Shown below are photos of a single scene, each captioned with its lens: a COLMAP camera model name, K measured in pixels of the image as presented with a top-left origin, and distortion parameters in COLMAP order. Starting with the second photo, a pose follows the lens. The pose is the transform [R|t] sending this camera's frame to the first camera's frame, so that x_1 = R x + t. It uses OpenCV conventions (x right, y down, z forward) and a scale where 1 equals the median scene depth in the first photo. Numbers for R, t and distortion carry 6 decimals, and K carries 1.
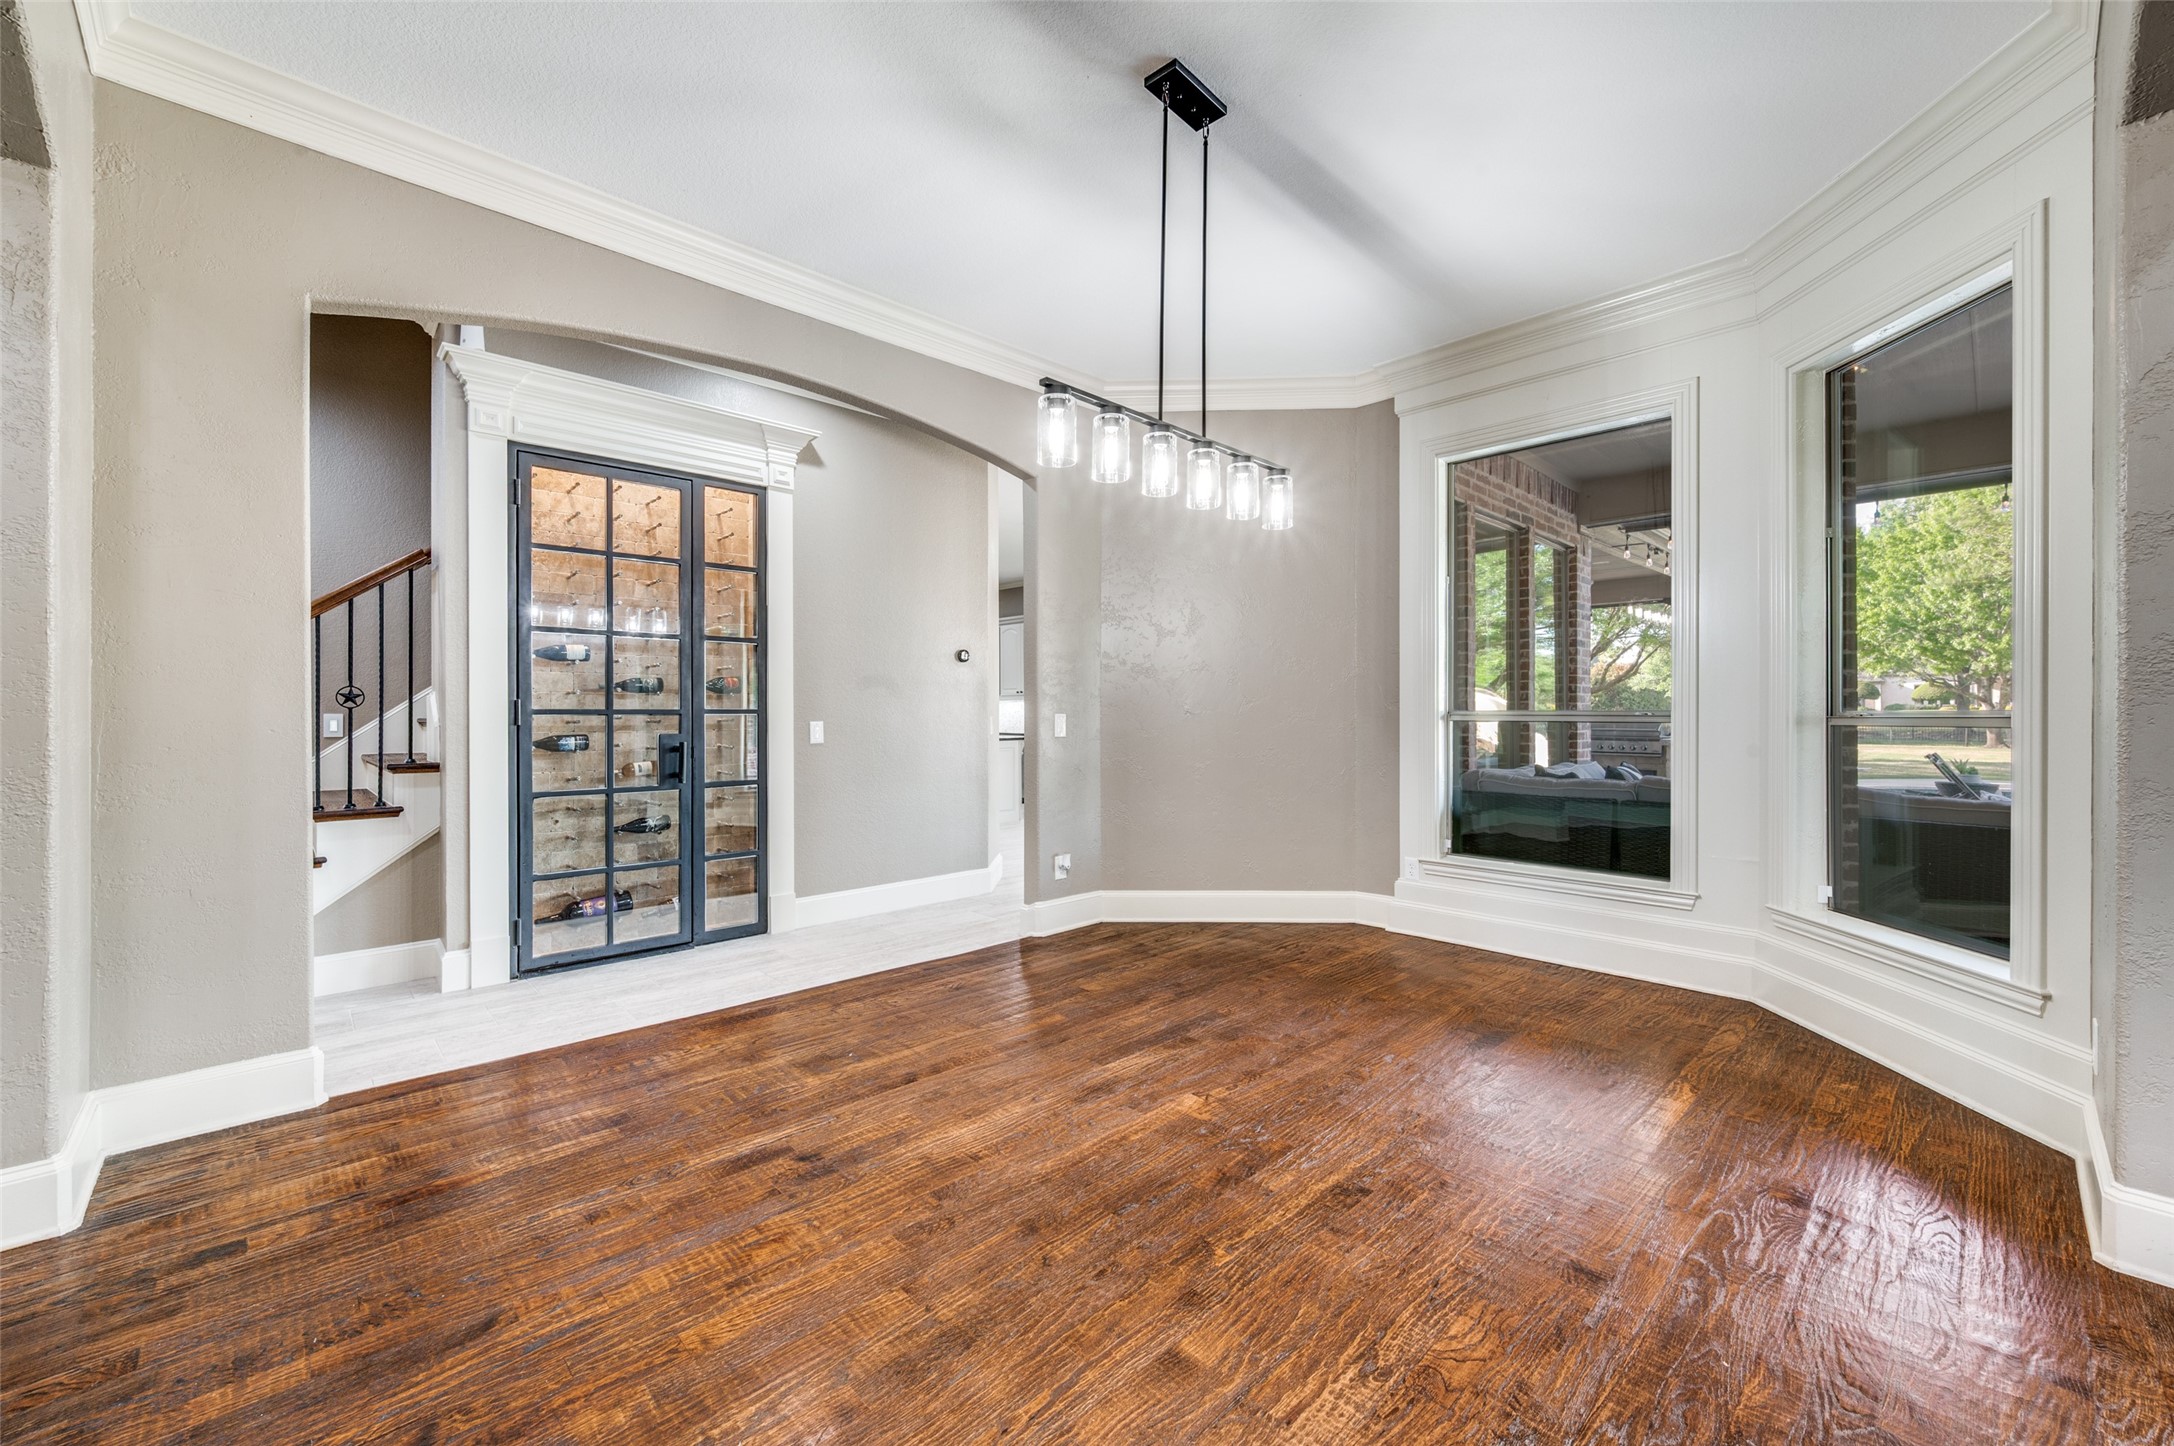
lens RADIAL K [[874.2, 0, 1091.3], [0, 874.2, 708.3], [0, 0, 1]] dist [-0.001044, -0.000092]
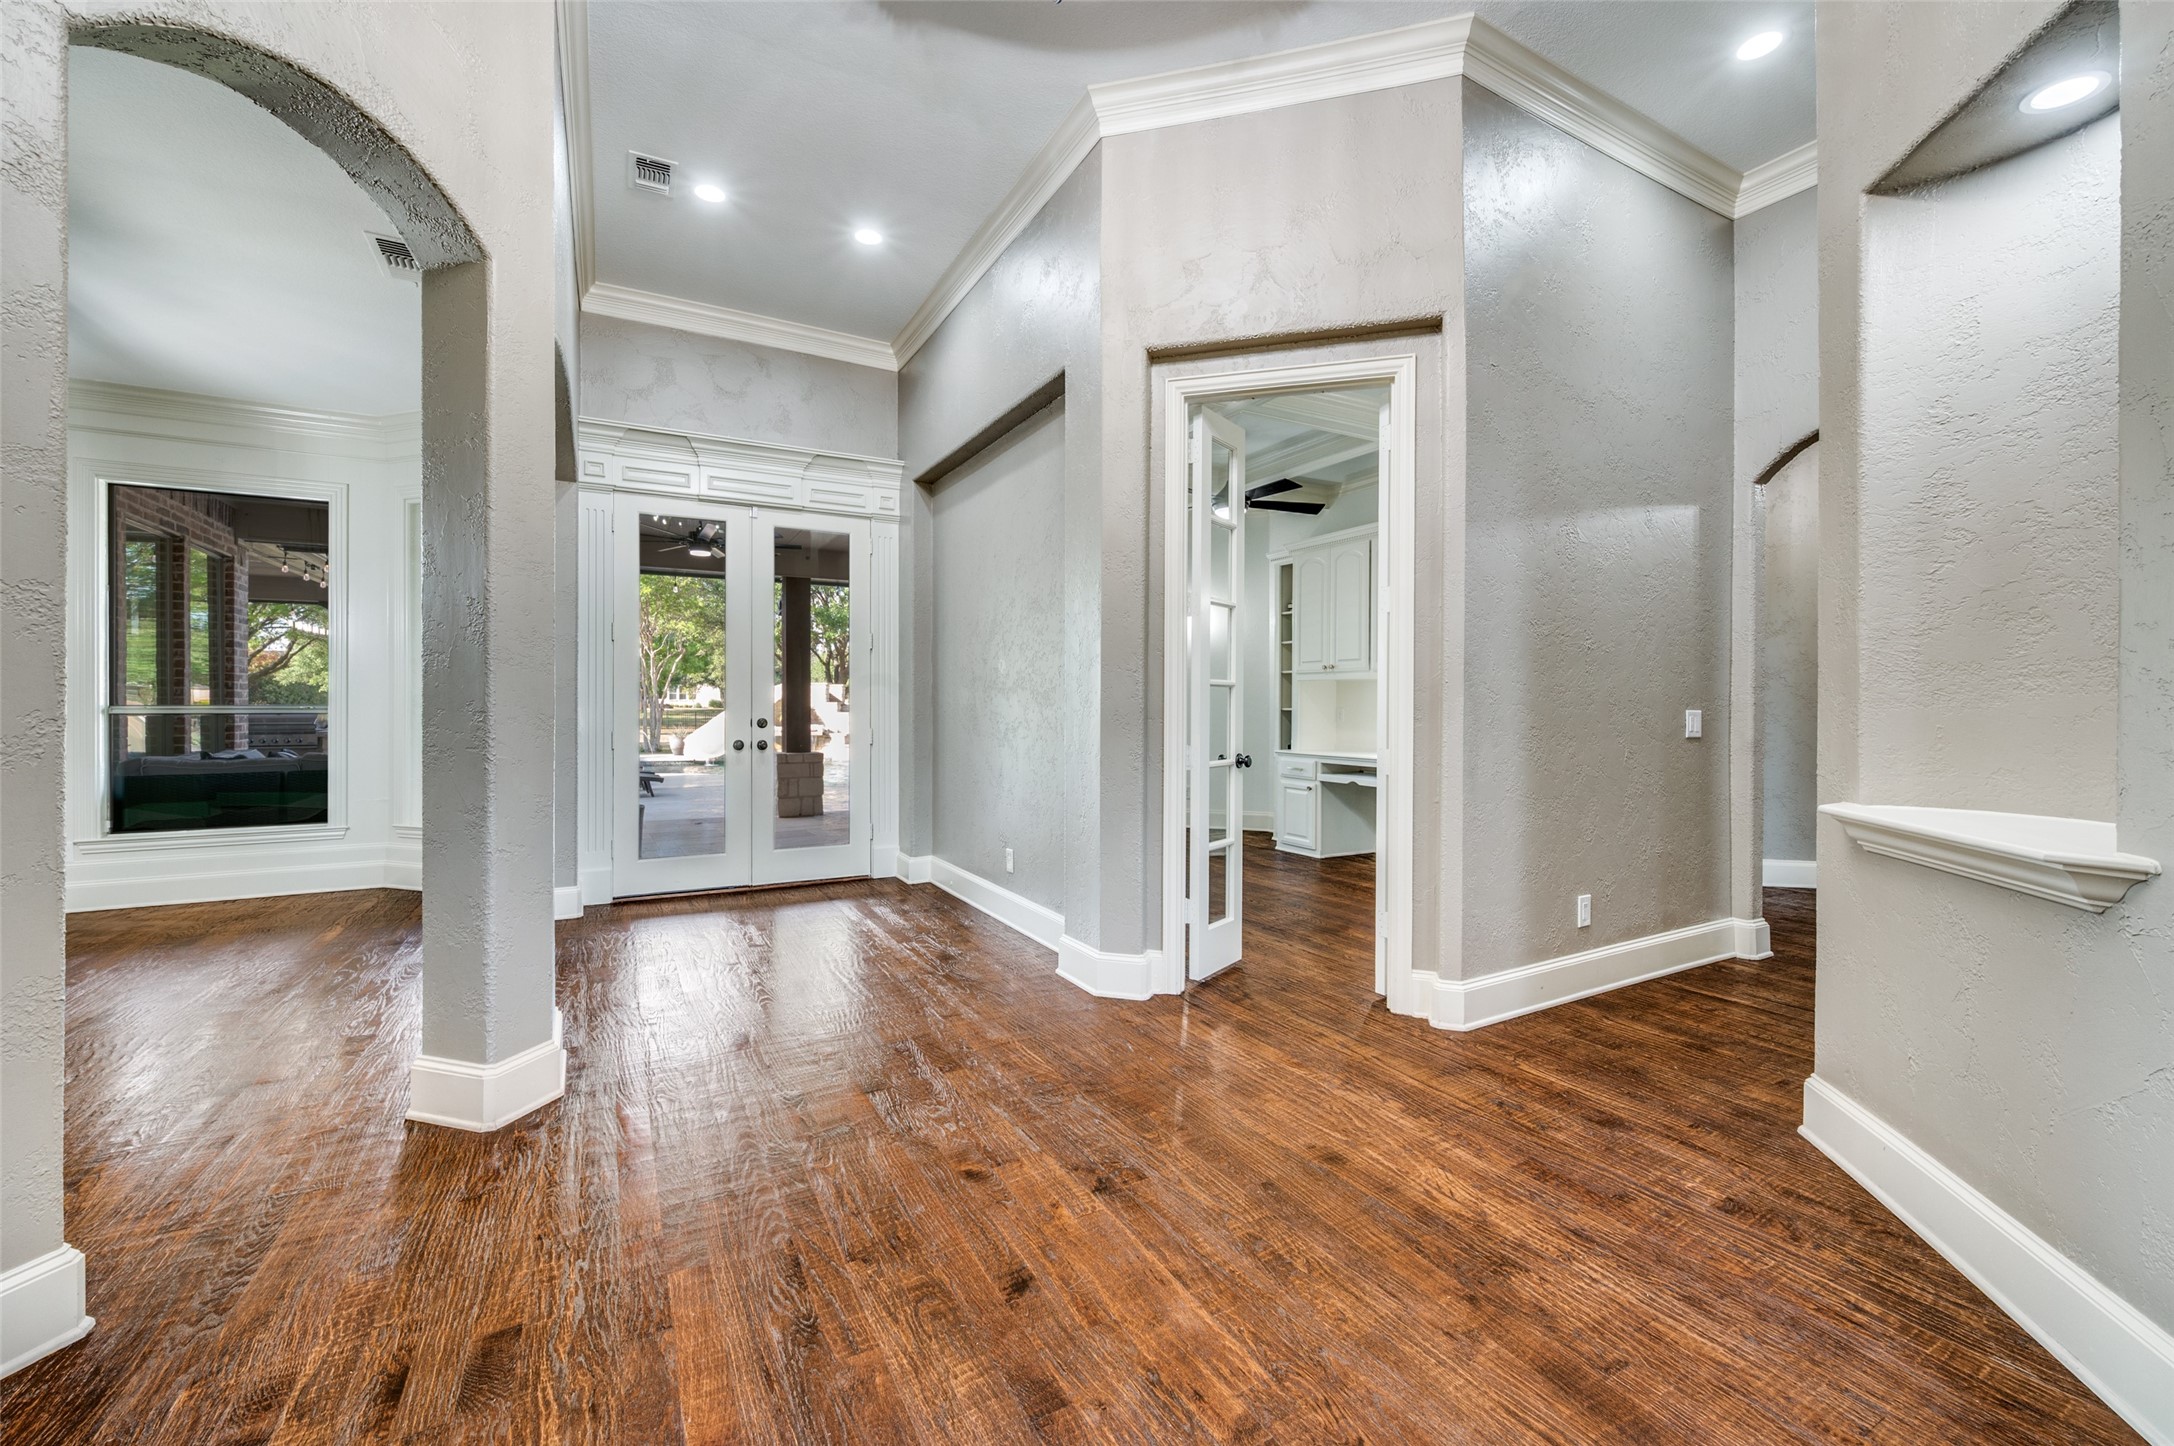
lens RADIAL K [[874.2, 0, 1091.3], [0, 874.2, 708.3], [0, 0, 1]] dist [-0.001044, -0.000092]
pose [[0.261560, -0.001690, 0.965186, -0.227800], [-0.004473, 0.999986, 0.002963, -0.001725], [-0.965177, -0.005092, 0.261548, -0.337199]]
